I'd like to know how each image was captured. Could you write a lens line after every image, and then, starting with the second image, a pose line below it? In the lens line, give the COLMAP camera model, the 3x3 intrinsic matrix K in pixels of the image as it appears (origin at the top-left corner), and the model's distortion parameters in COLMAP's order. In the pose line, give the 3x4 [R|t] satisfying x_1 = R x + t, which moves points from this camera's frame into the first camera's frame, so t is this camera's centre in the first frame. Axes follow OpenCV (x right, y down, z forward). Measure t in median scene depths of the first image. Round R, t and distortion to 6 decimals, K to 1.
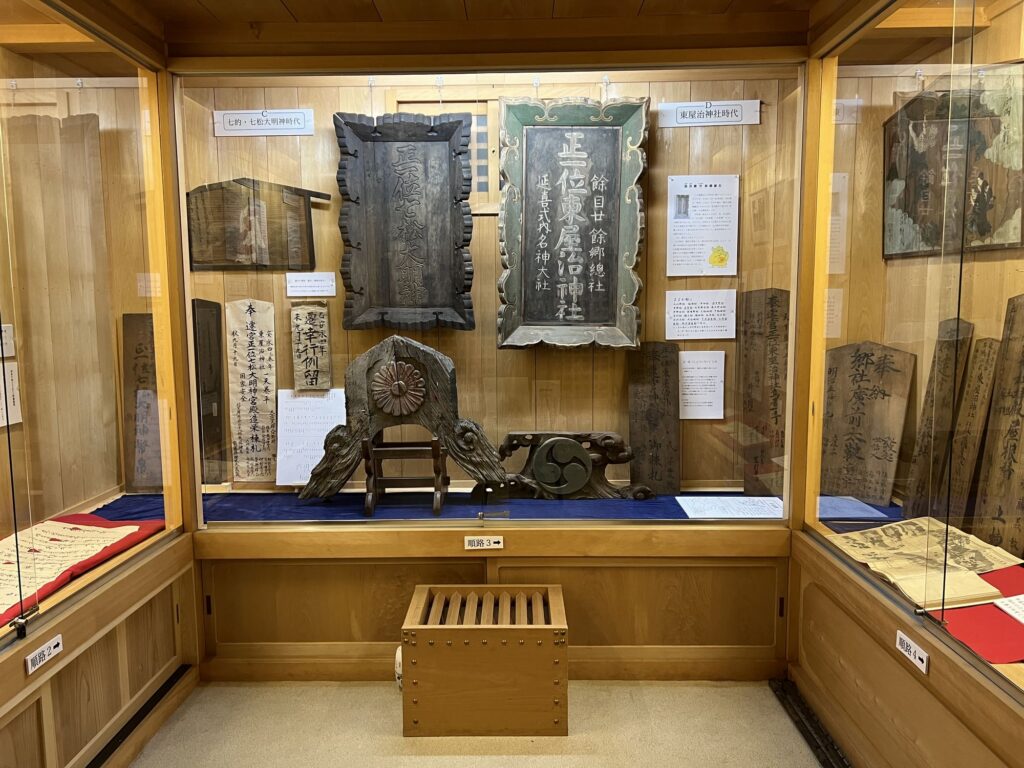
lens RADIAL K [[760.2, 0, 513.6], [0, 760.2, 382.6], [0, 0, 1]] dist [0.033656, -0.038565]
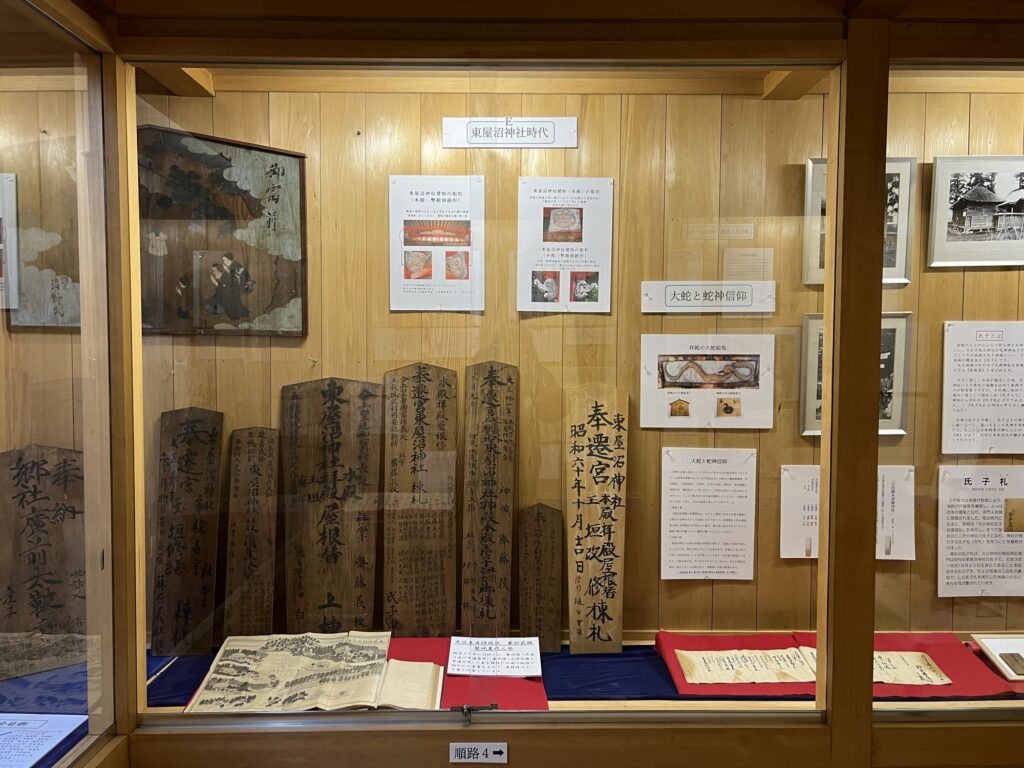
lens RADIAL K [[760.2, 0, 508.7], [0, 760.2, 383.3], [0, 0, 1]] dist [0.033656, -0.038565]
pose [[-0.022871, -0.029020, 0.999317, -0.334863], [0.103906, 0.994096, 0.031247, -0.109220], [-0.994324, 0.104550, -0.019721, 0.698151]]
